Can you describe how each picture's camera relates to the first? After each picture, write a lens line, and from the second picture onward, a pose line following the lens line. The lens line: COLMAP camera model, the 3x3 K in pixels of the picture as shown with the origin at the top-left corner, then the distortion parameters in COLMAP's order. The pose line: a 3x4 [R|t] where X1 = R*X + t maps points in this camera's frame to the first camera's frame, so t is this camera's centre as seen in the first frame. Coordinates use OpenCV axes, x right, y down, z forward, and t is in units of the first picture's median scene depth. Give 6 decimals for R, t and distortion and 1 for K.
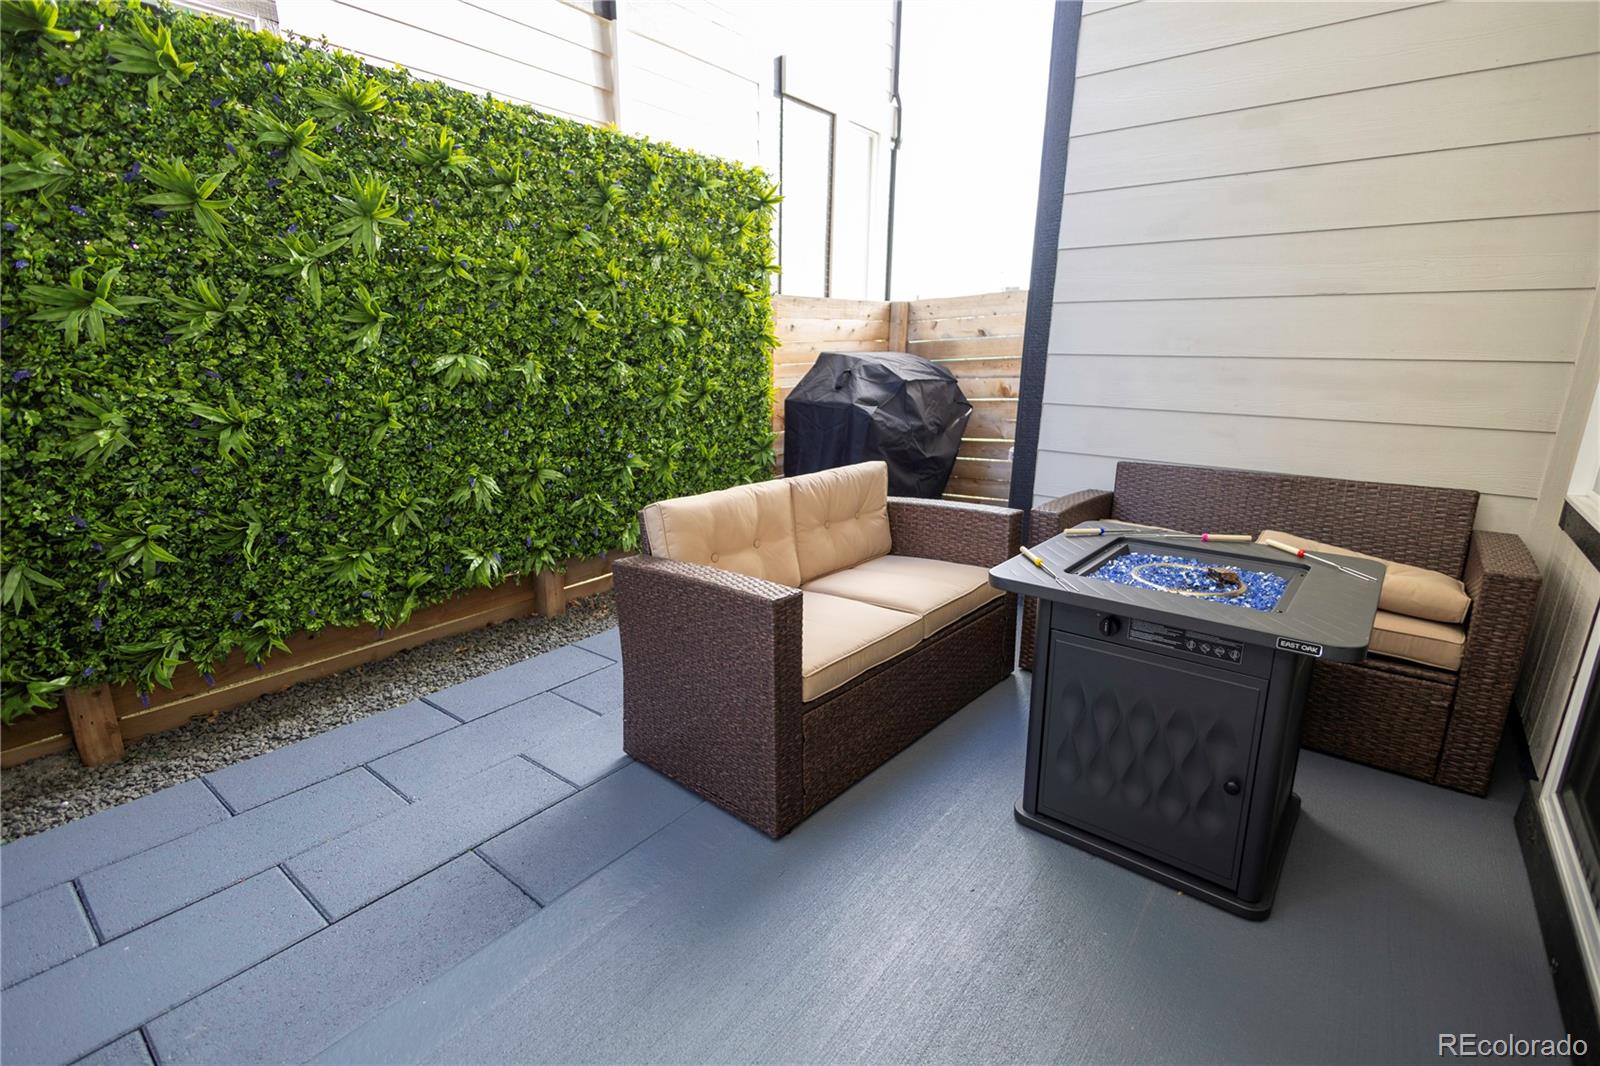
lens RADIAL K [[736.8, 0, 806.0], [0, 736.8, 532.4], [0, 0, 1]] dist [0.007165, -0.001035]
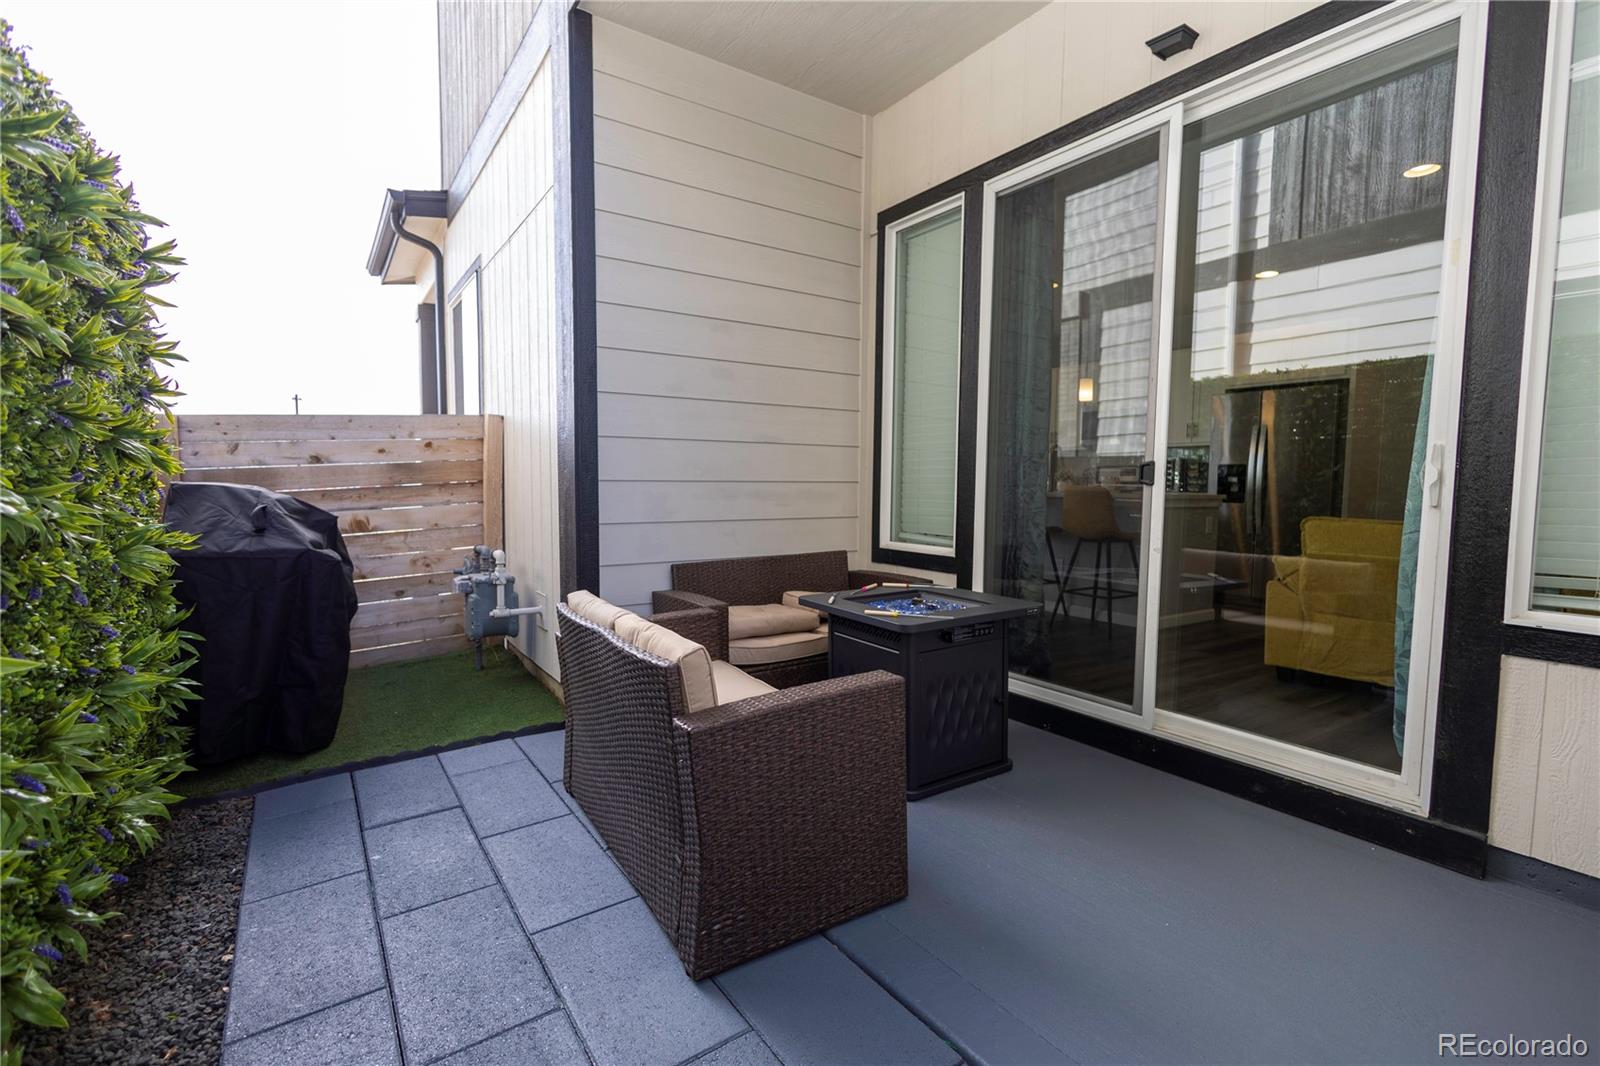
lens RADIAL K [[736.8, 0, 800.5], [0, 736.8, 529.5], [0, 0, 1]] dist [0.007165, -0.001035]
pose [[0.305073, -0.064748, 0.950125, -0.666354], [0.235364, 0.971862, -0.009343, -0.088873], [-0.922786, 0.226476, 0.311728, 0.399080]]
